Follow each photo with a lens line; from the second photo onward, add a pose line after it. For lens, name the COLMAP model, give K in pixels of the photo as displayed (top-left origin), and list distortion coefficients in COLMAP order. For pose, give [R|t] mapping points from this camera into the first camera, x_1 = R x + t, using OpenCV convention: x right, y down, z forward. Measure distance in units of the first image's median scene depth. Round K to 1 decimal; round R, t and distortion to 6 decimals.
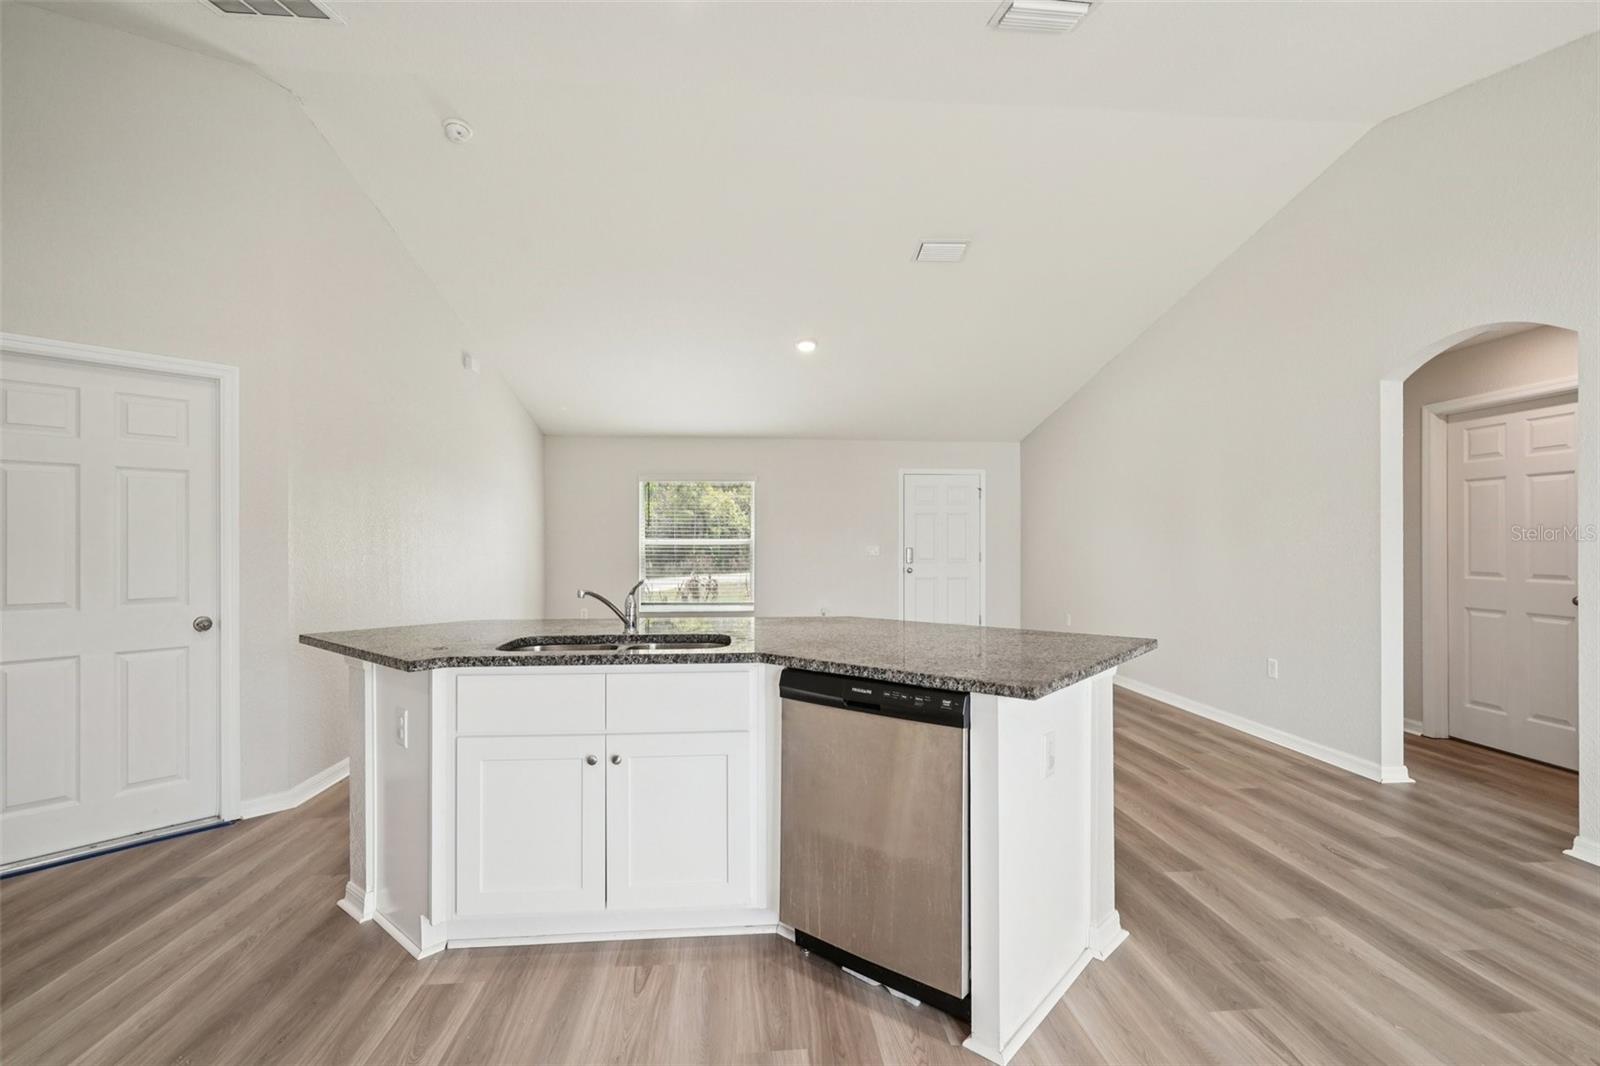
lens RADIAL K [[738.7, 0, 798.9], [0, 738.7, 541.1], [0, 0, 1]] dist [-0.009605, -0.000014]
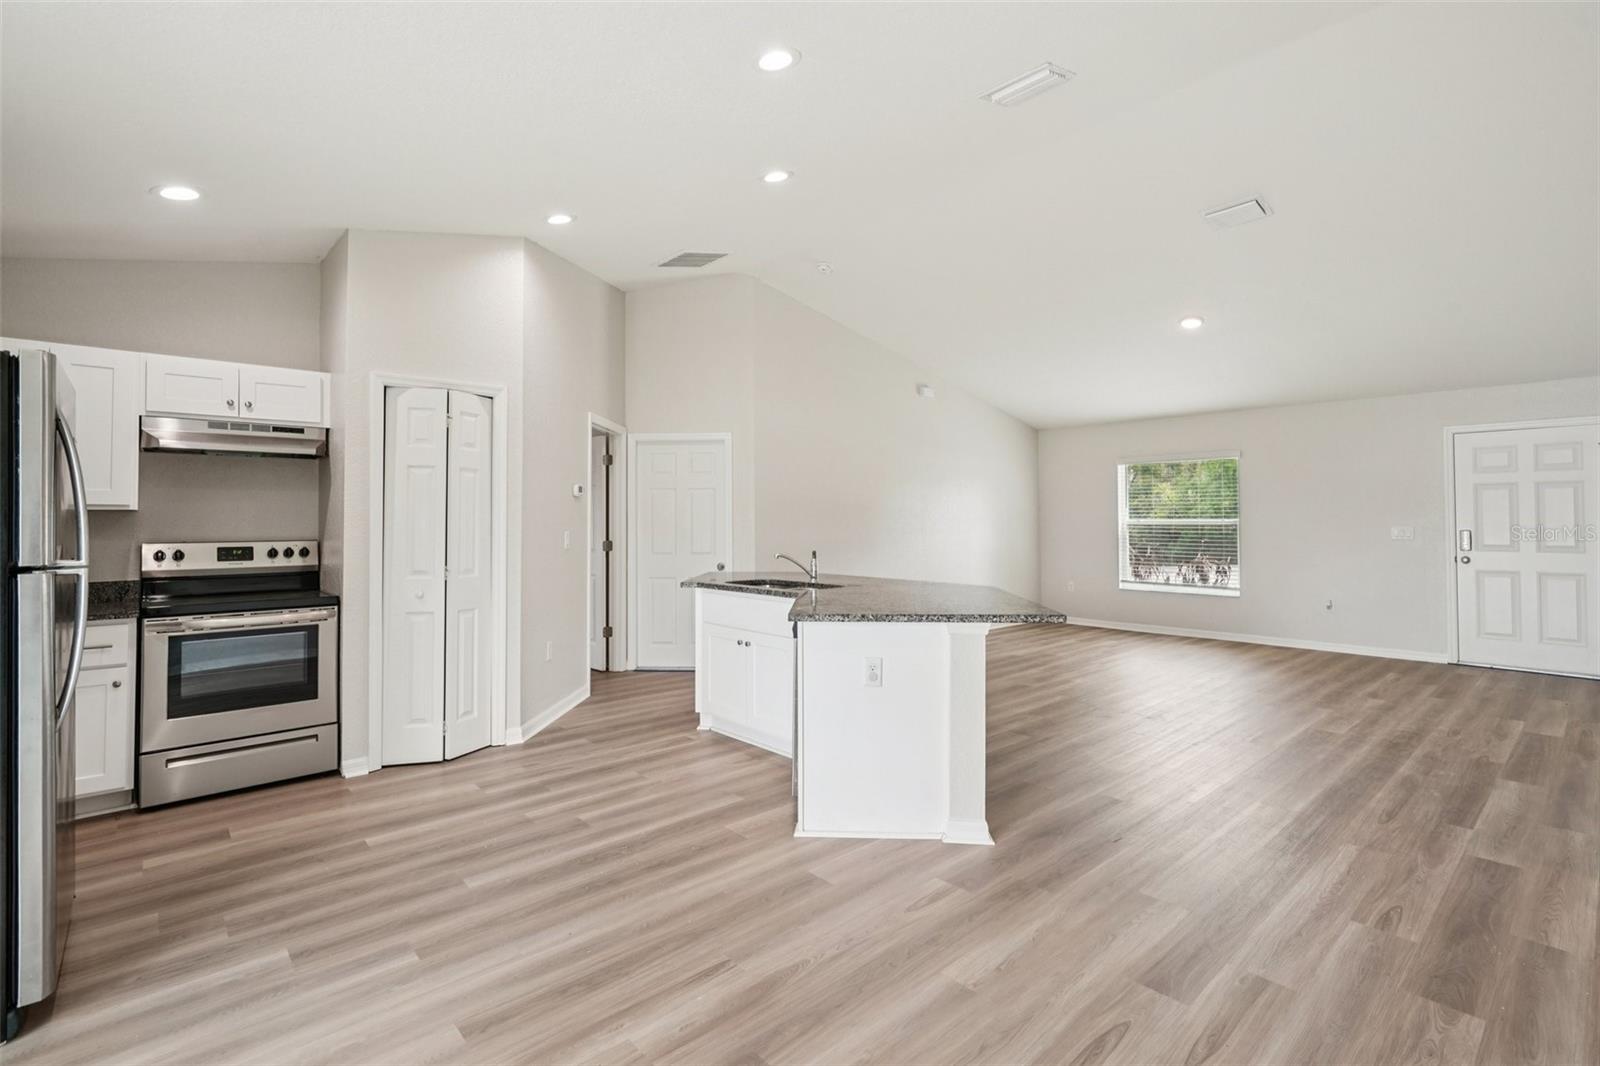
lens RADIAL K [[748.6, 0, 786.1], [0, 748.6, 501.8], [0, 0, 1]] dist [-0.000197, -0.000312]
pose [[0.596294, -0.019191, -0.802536, 1.028539], [0.003035, 0.999761, -0.021652, -0.017272], [0.802760, 0.010475, 0.596210, -0.041692]]
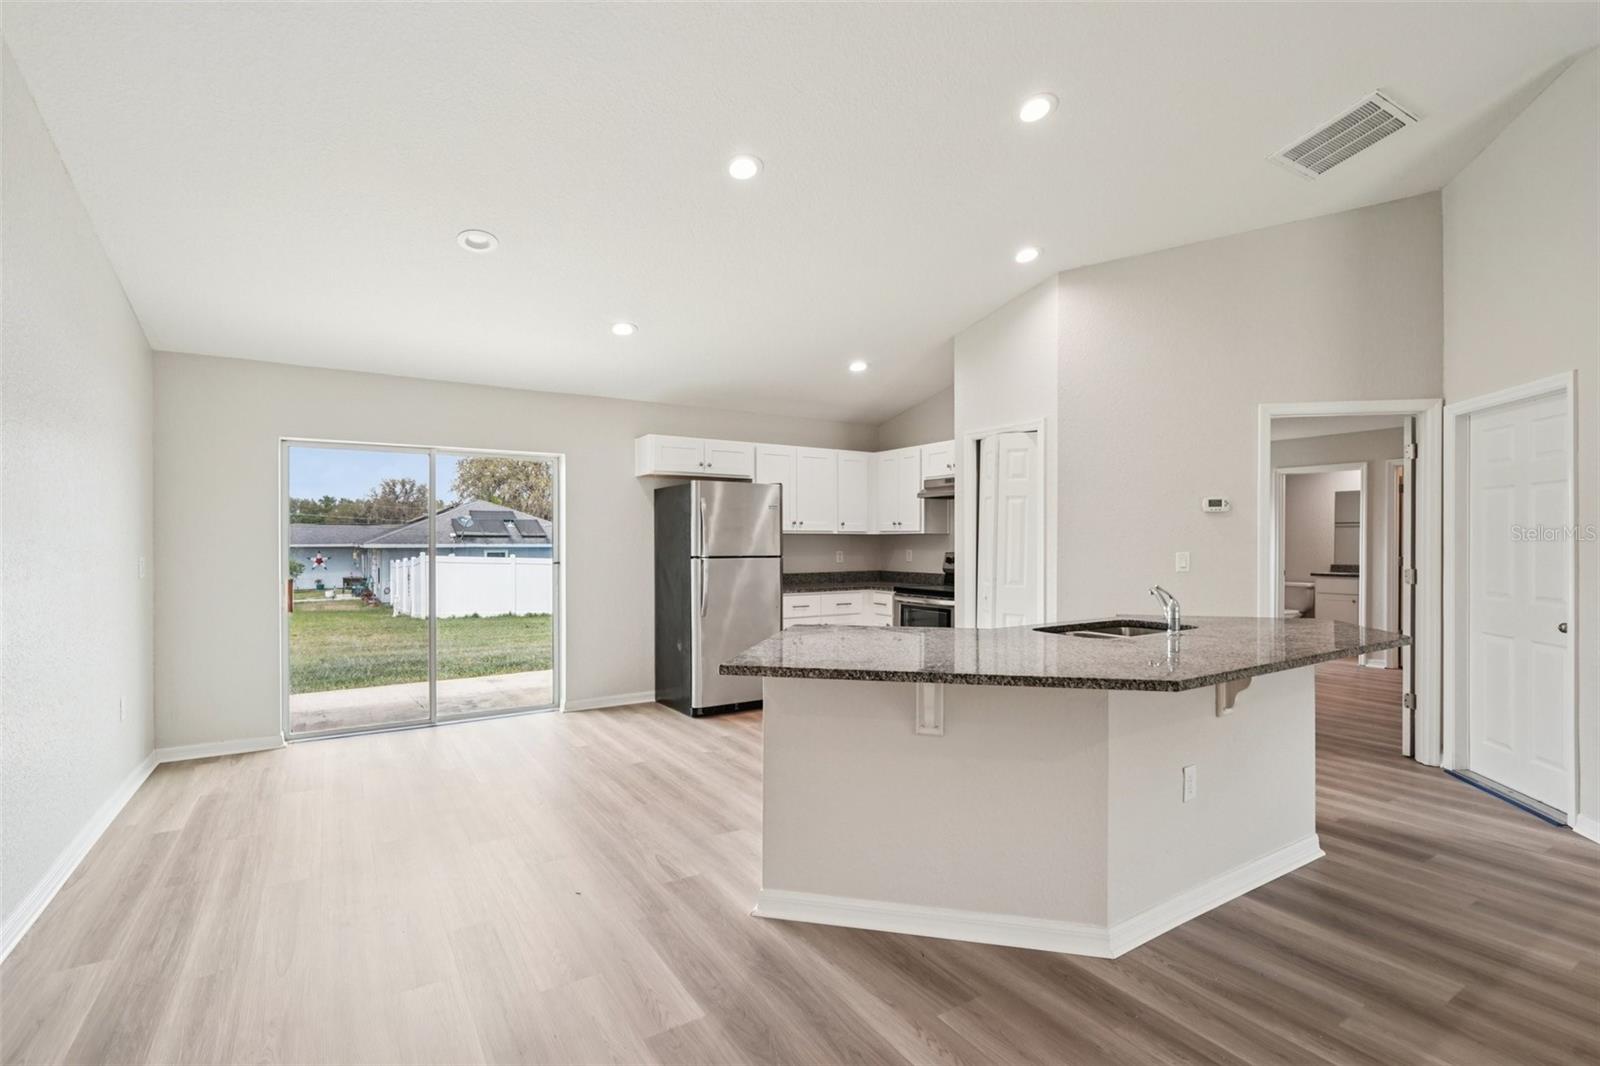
lens RADIAL K [[738.7, 0, 798.9], [0, 738.7, 541.1], [0, 0, 1]] dist [-0.009605, -0.000014]
pose [[-0.887994, 0.005425, -0.459823, 0.716152], [0.004714, 0.999985, 0.002694, -0.019018], [0.459831, 0.000225, -0.888006, 1.622914]]
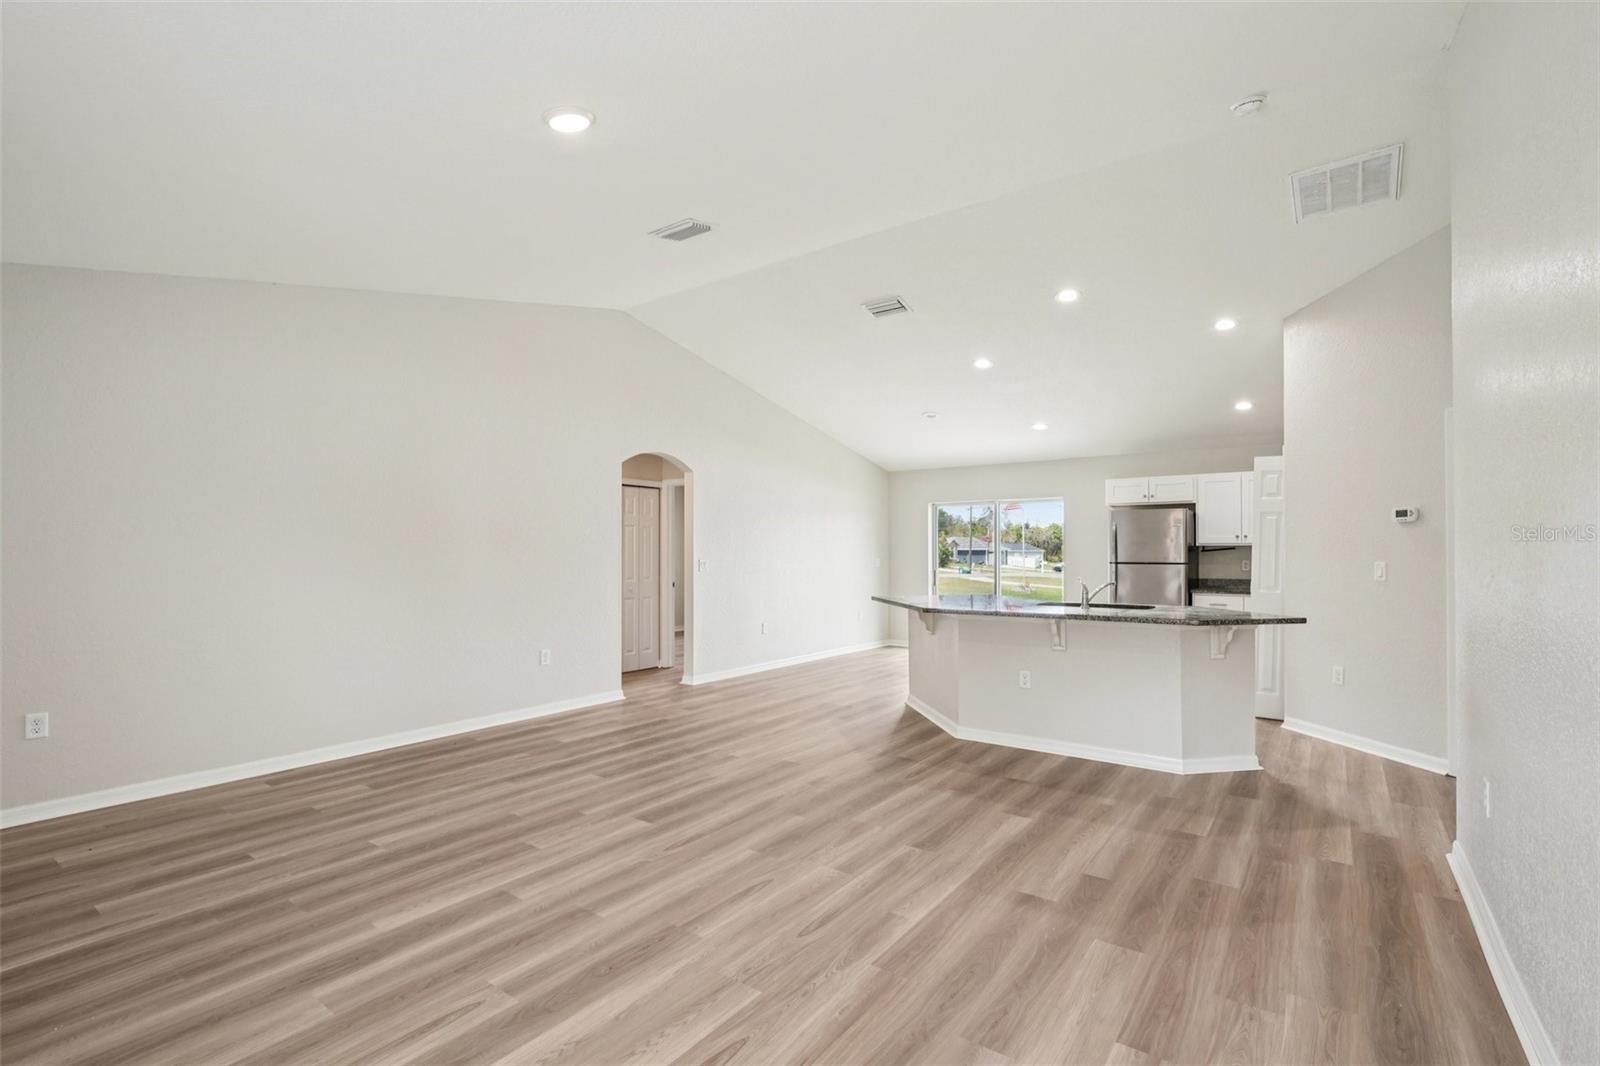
lens RADIAL K [[738.7, 0, 798.9], [0, 738.7, 541.1], [0, 0, 1]] dist [-0.009605, -0.000014]
pose [[-0.750275, 0.015736, 0.660938, -0.842962], [0.003590, 0.999799, -0.019728, -0.005465], [-0.661116, -0.012429, -0.750181, 2.663262]]
